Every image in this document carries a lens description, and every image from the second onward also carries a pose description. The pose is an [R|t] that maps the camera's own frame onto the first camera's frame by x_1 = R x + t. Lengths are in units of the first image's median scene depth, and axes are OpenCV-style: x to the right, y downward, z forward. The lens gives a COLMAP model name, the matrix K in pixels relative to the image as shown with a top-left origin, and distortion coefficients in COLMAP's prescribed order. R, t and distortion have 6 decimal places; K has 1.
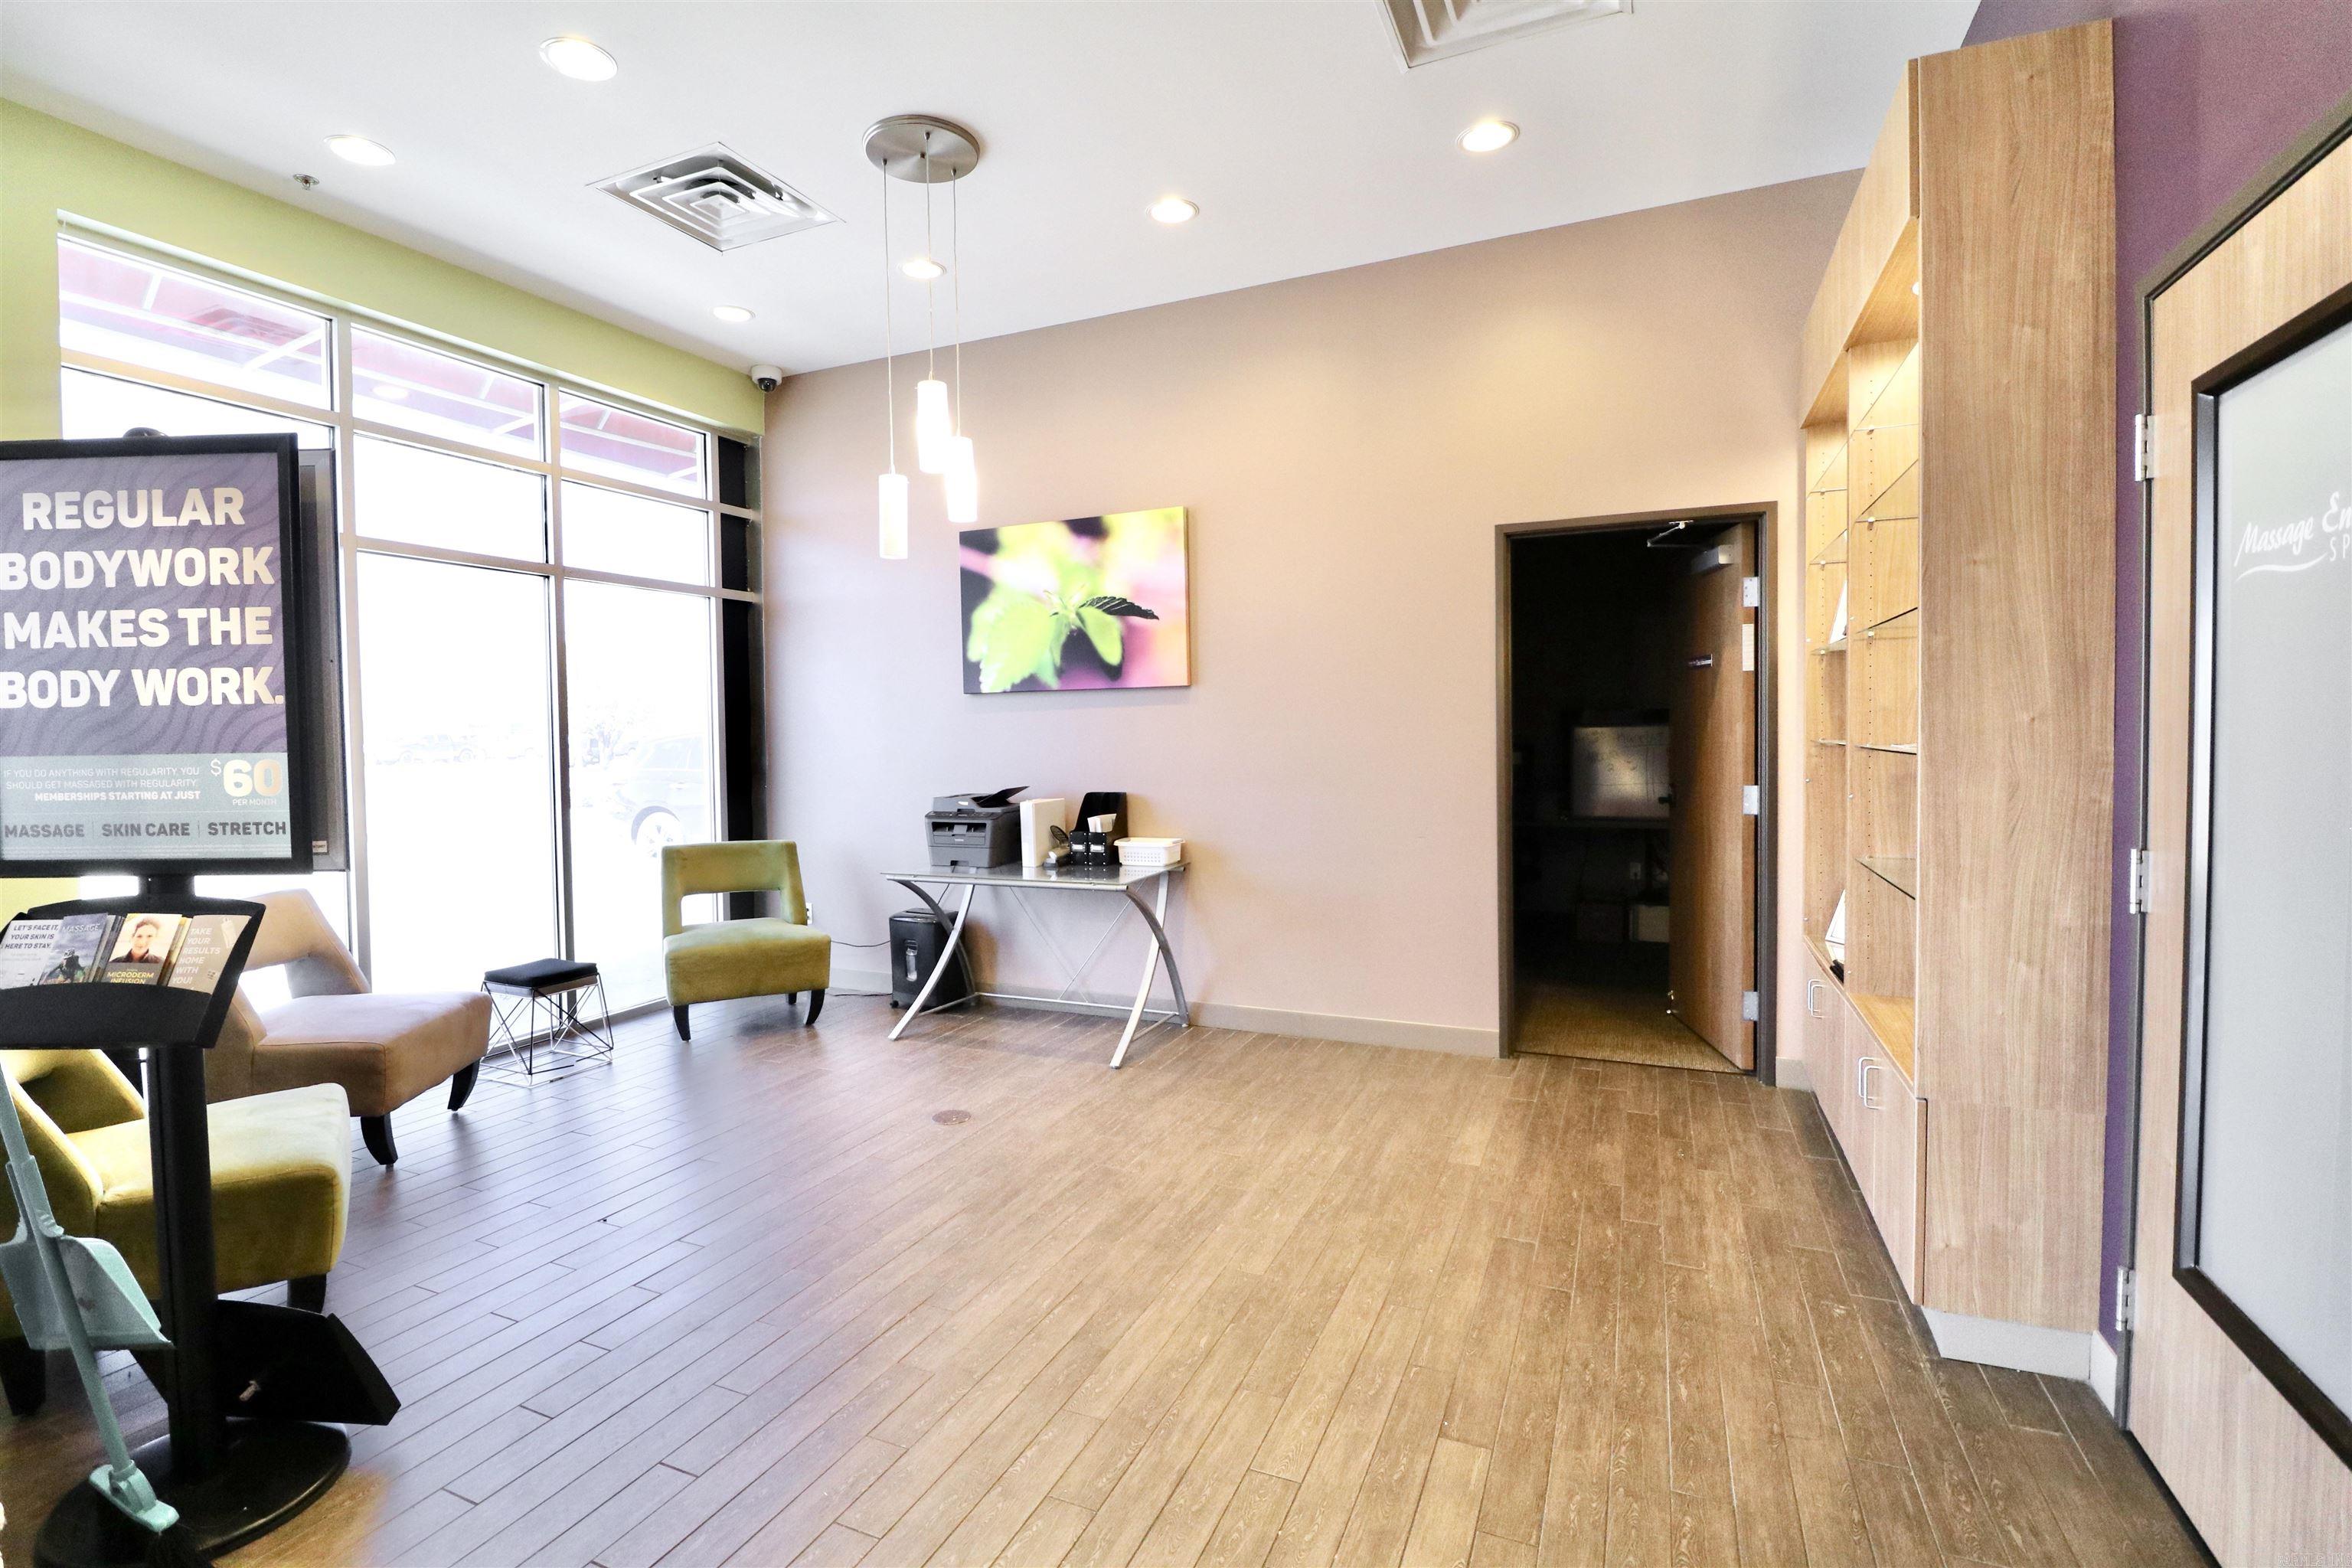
lens RADIAL K [[1088.8, 0, 1139.6], [0, 1088.8, 765.4], [0, 0, 1]] dist [0.000776, -0.015312]
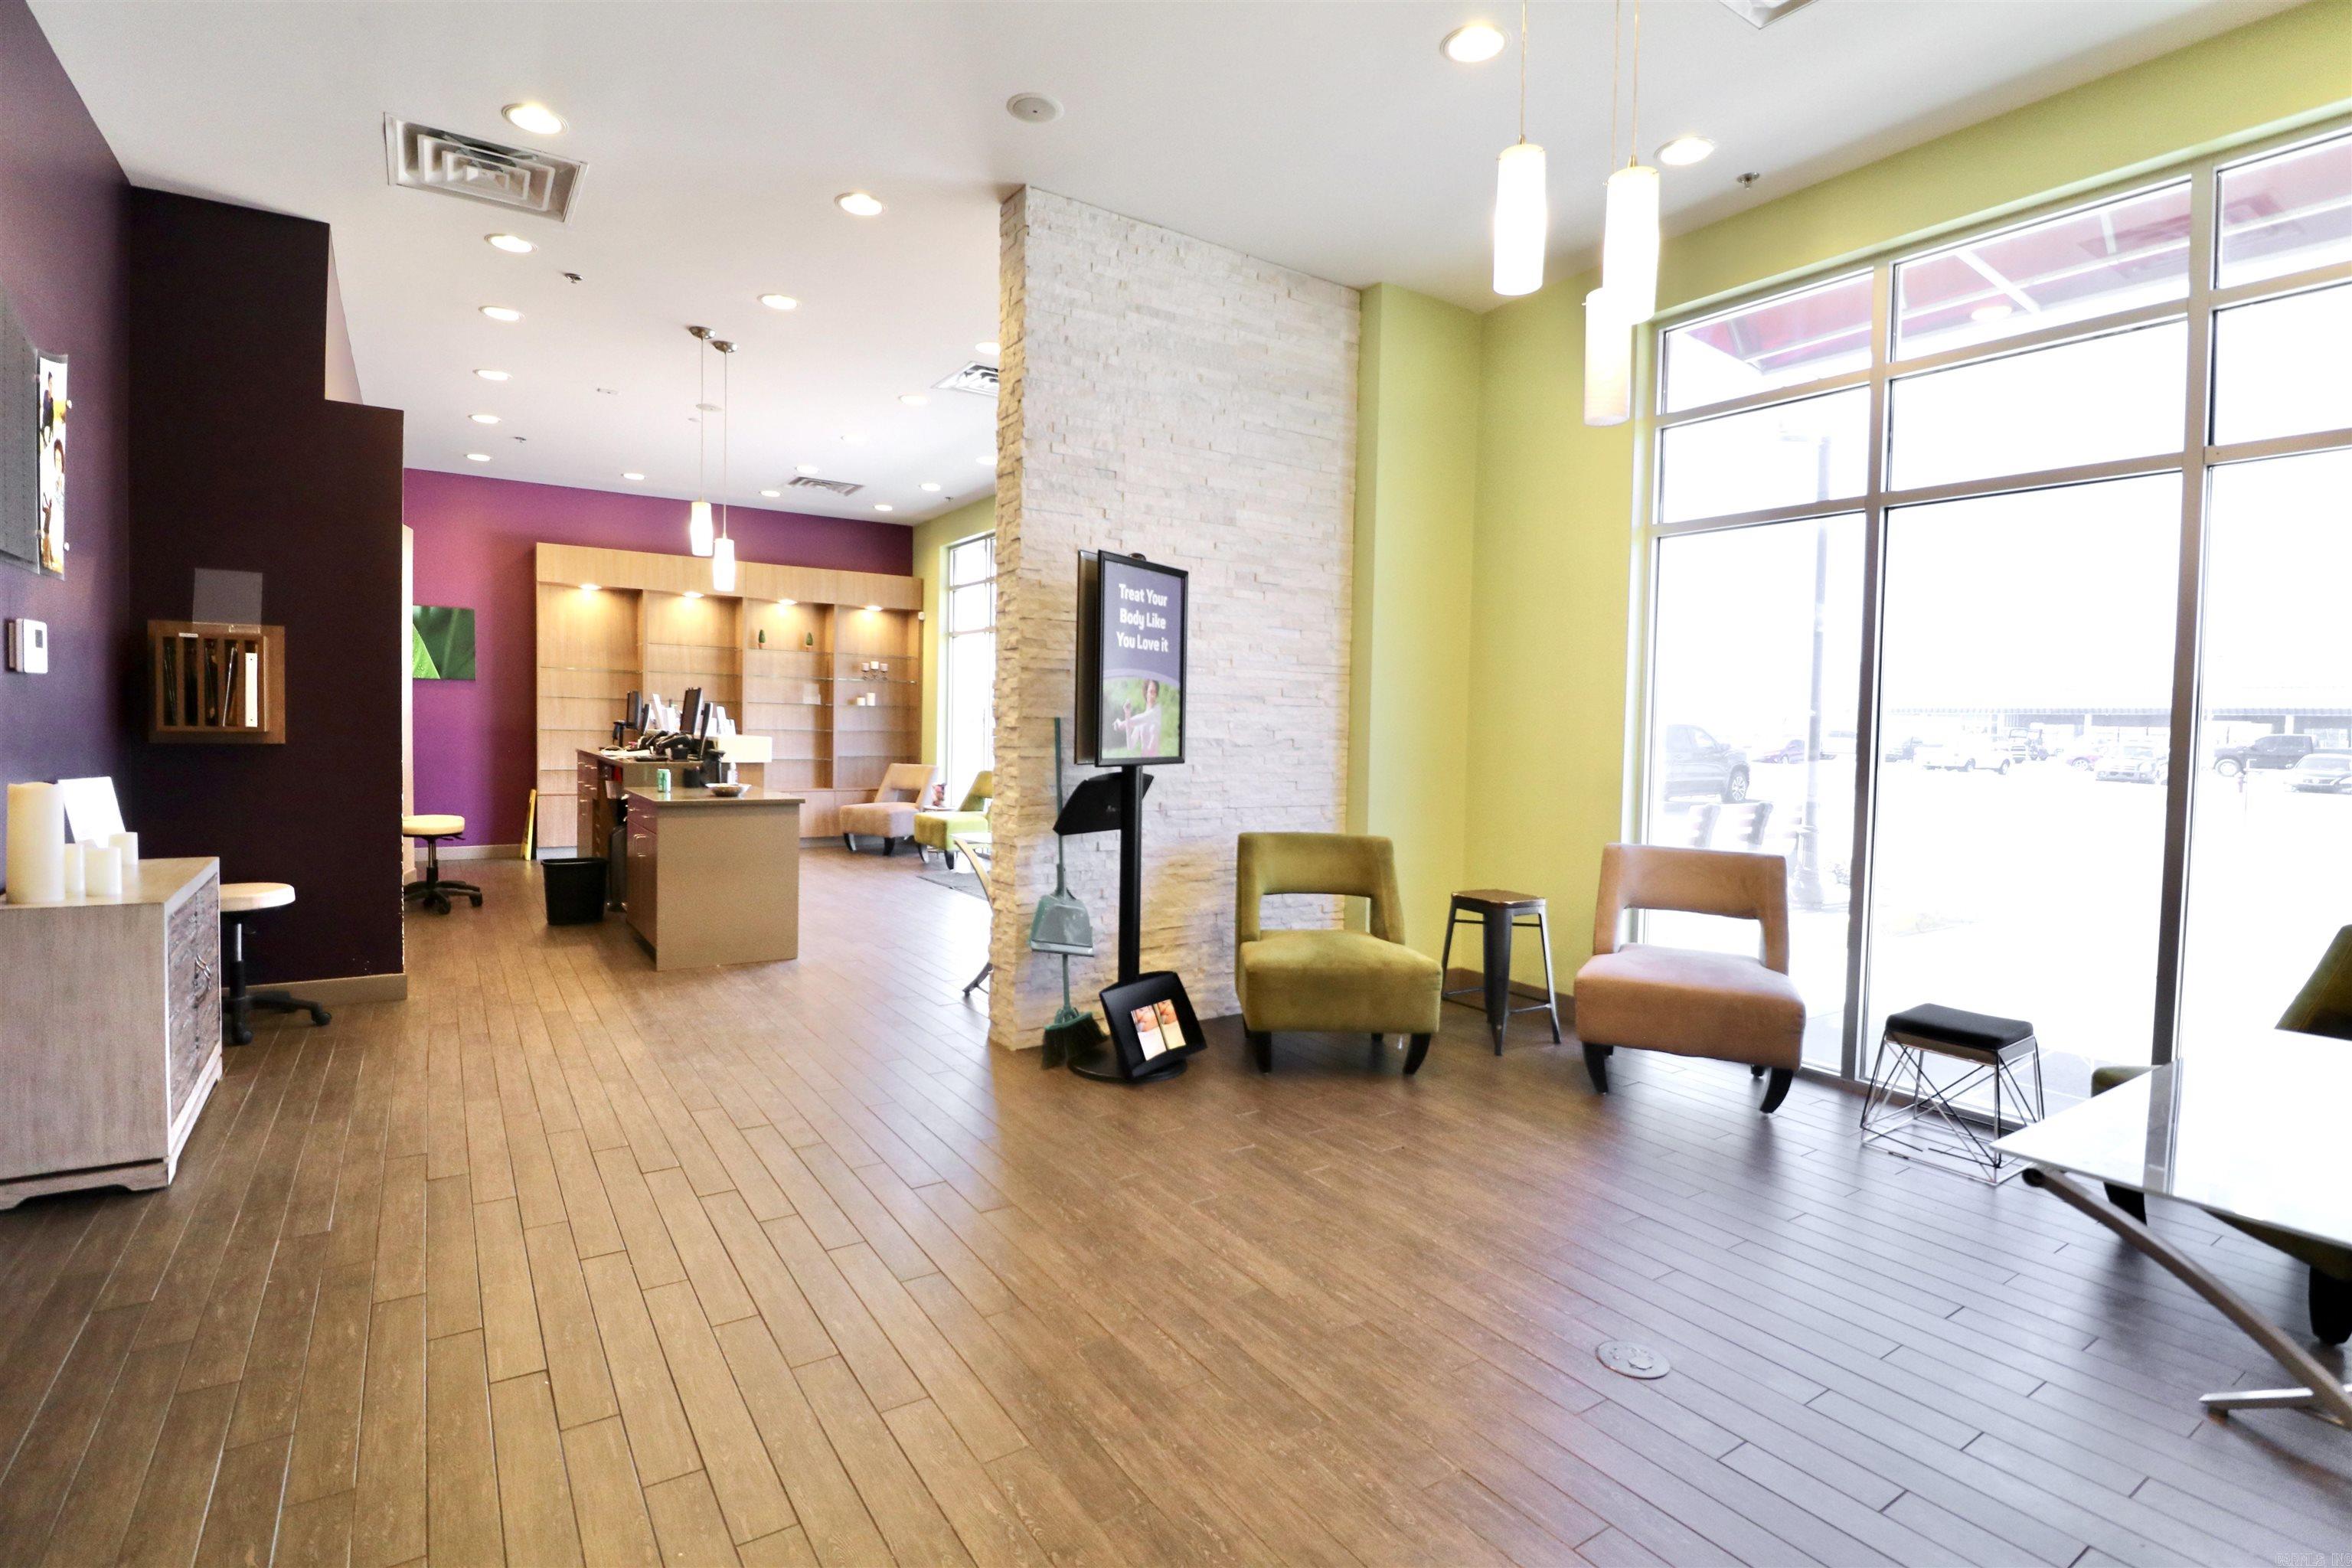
lens RADIAL K [[1088.8, 0, 1139.6], [0, 1088.8, 765.4], [0, 0, 1]] dist [0.000776, -0.015312]
pose [[-0.534066, 0.046718, -0.844151, 2.739444], [-0.027680, 0.996971, 0.072688, -0.199754], [0.844990, 0.062186, -0.531155, 6.516962]]
